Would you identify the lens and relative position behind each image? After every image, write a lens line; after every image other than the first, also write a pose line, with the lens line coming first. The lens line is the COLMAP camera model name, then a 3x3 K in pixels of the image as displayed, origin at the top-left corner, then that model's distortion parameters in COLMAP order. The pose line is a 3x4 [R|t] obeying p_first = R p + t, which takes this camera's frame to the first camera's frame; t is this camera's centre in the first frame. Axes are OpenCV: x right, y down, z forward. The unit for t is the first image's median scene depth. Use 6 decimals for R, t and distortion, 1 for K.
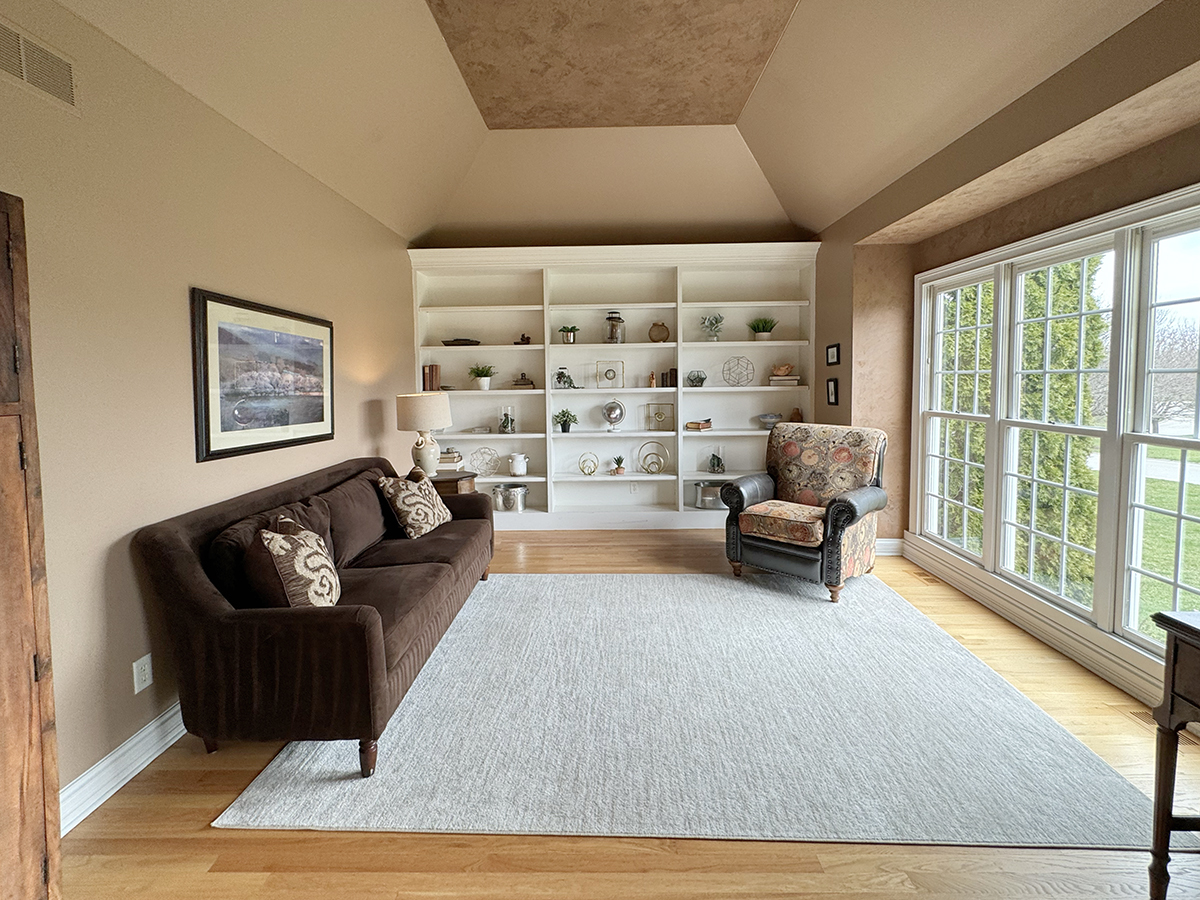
lens RADIAL K [[525.8, 0, 596.6], [0, 525.8, 408.6], [0, 0, 1]] dist [-0.001255, -0.000164]
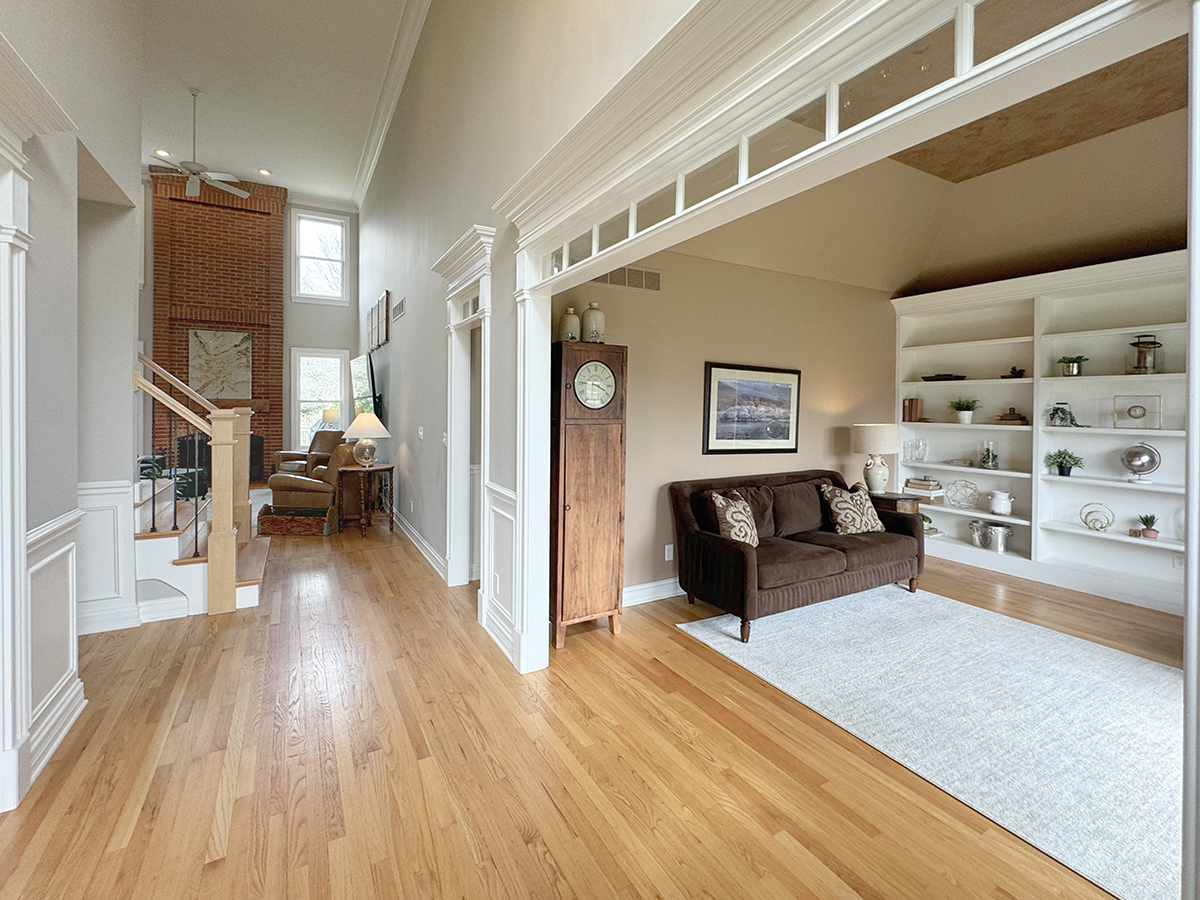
lens RADIAL K [[525.8, 0, 596.6], [0, 525.8, 408.6], [0, 0, 1]] dist [-0.001255, -0.000164]
pose [[0.507763, 0.024035, -0.861161, 0.318420], [-0.064637, 0.997856, -0.010262, -0.008276], [0.859069, 0.060873, 0.508228, -0.138855]]
